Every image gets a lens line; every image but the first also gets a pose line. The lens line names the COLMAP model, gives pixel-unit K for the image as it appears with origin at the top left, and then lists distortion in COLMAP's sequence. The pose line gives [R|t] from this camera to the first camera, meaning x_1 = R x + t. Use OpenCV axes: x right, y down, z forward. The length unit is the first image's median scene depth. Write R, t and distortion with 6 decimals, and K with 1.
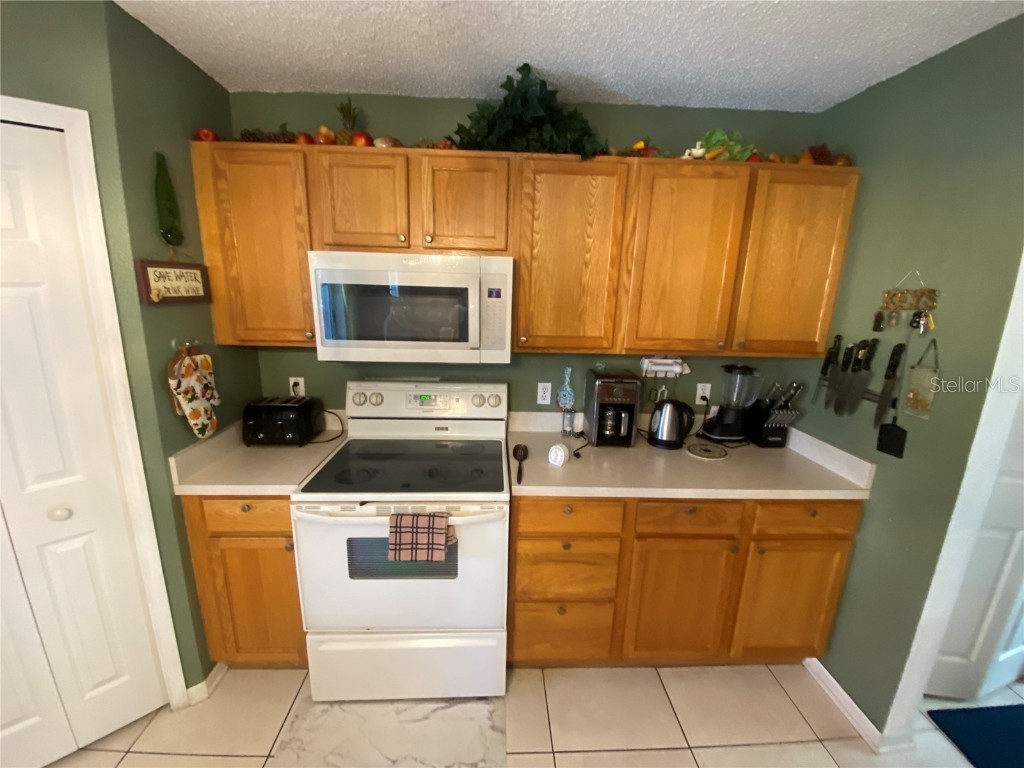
lens RADIAL K [[397.3, 0, 510.8], [0, 397.3, 386.2], [0, 0, 1]] dist [0.035895, -0.025966]
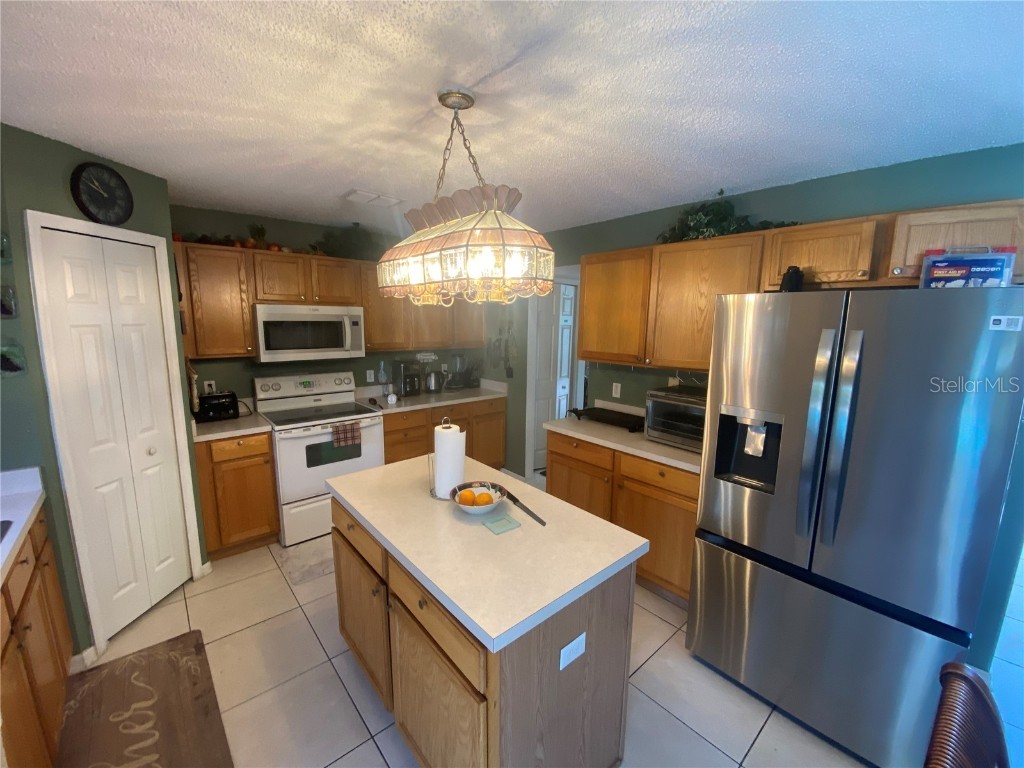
lens RADIAL K [[414.1, 0, 510.2], [0, 414.1, 385.6], [0, 0, 1]] dist [0.020979, -0.022574]
pose [[0.775905, -0.113748, 0.620510, -0.779556], [0.152498, 0.988258, -0.009528, 0.228958], [-0.612140, 0.102019, 0.784141, -1.154020]]
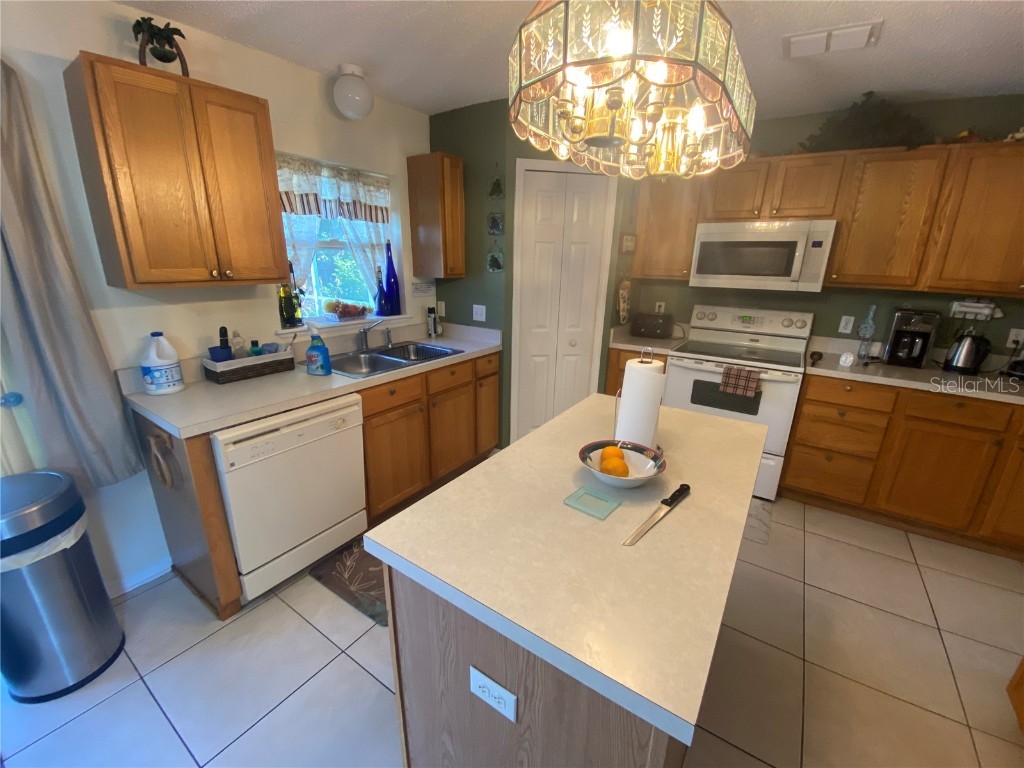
lens RADIAL K [[414.1, 0, 510.2], [0, 414.1, 385.6], [0, 0, 1]] dist [0.020979, -0.022574]
pose [[0.804204, 0.164416, -0.571160, 0.010971], [-0.137605, 0.986372, 0.090190, 0.312526], [0.578205, 0.006063, 0.815869, -0.962419]]
